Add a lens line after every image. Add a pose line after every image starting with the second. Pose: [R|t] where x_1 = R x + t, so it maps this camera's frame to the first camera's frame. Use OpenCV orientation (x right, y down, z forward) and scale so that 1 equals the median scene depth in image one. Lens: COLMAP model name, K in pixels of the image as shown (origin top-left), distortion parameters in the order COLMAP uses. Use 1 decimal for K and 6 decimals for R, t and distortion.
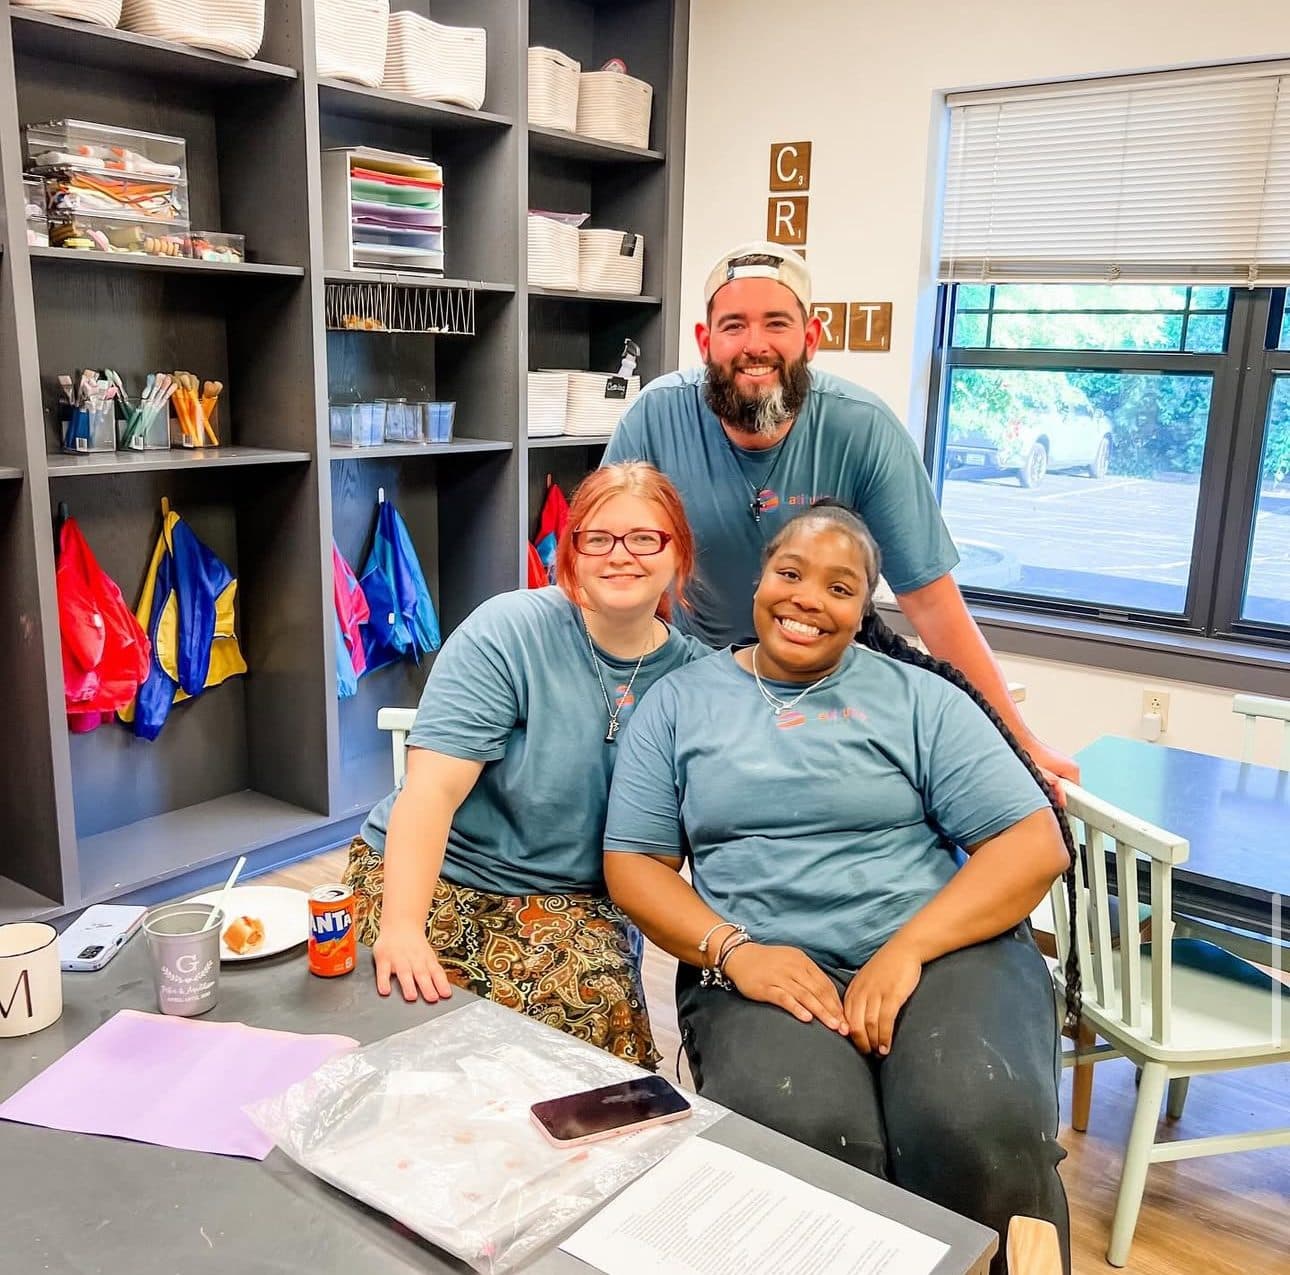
lens RADIAL K [[1271.7, 0, 643.0], [0, 1271.7, 644.1], [0, 0, 1]] dist [0.012642, 0.000000]
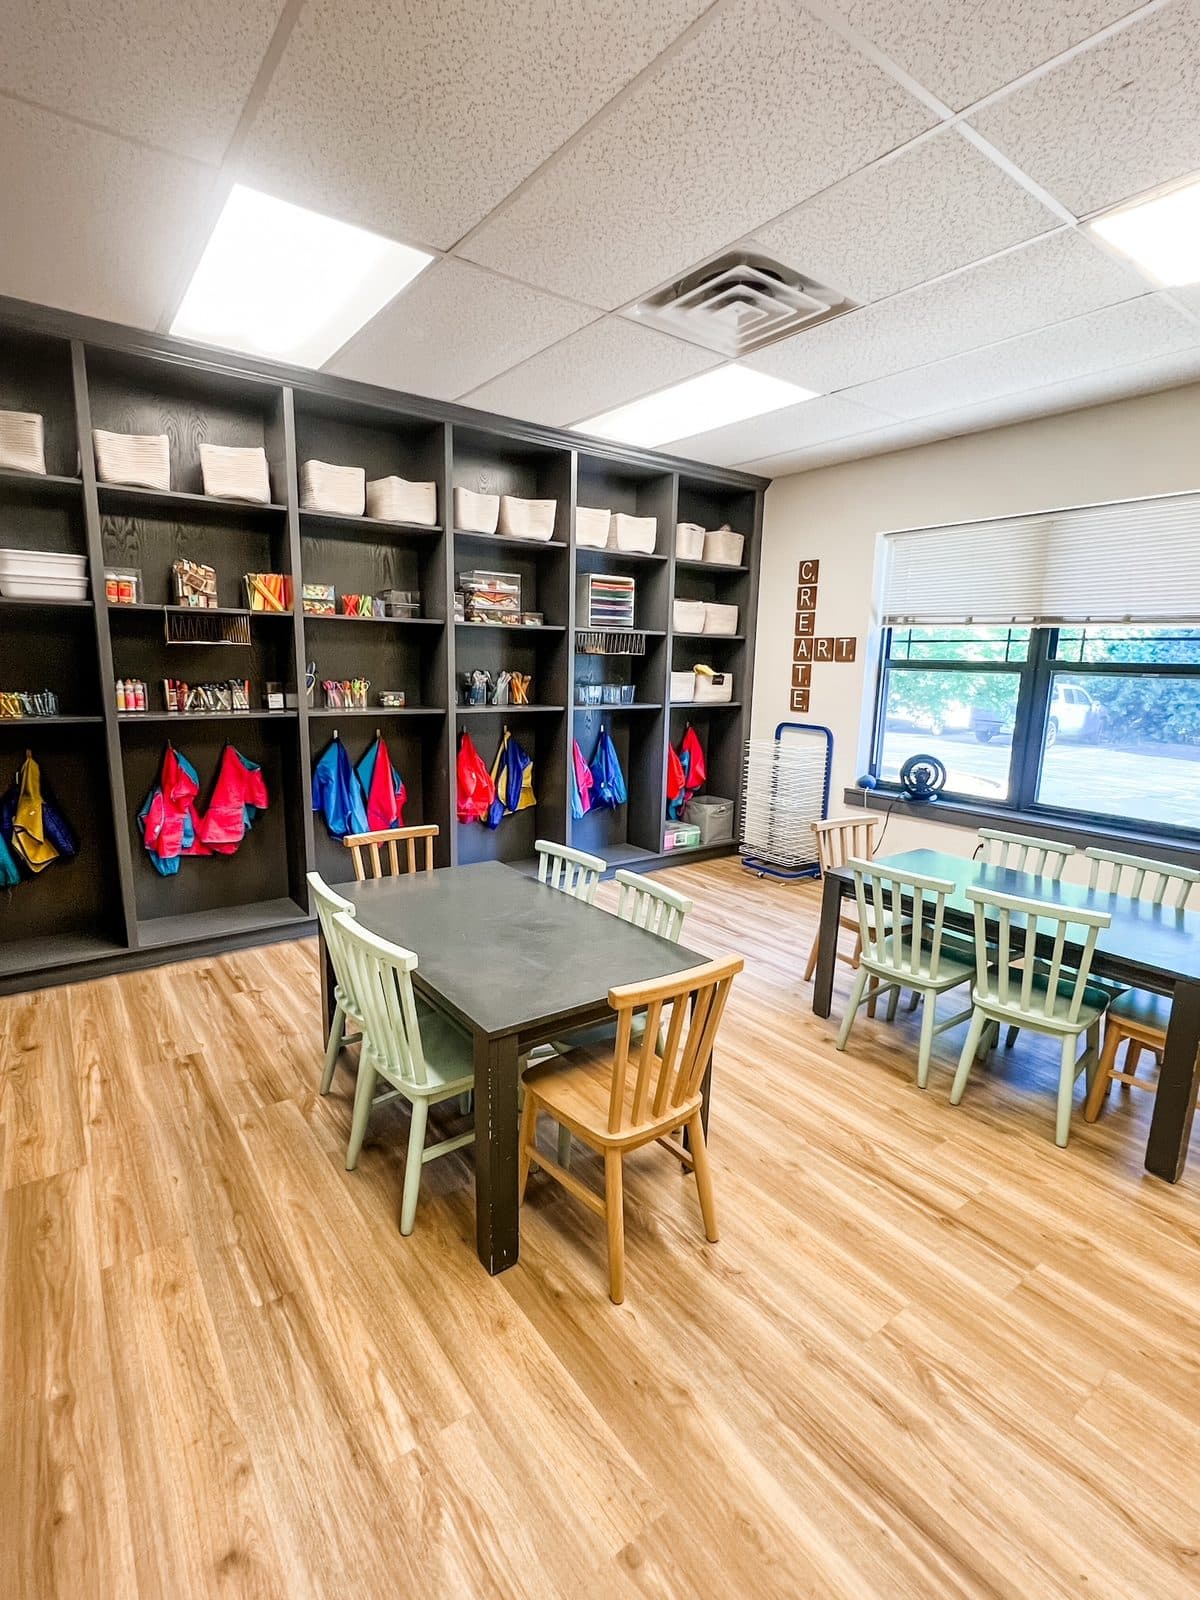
lens RADIAL K [[762.1, 0, 602.2], [0, 762.1, 794.2], [0, 0, 1]] dist [0.001590, -0.000291]
pose [[0.955374, 0.046130, -0.291774, 0.197559], [-0.063708, 0.996663, -0.051032, 0.067323], [0.288446, 0.067343, 0.955125, -0.257743]]
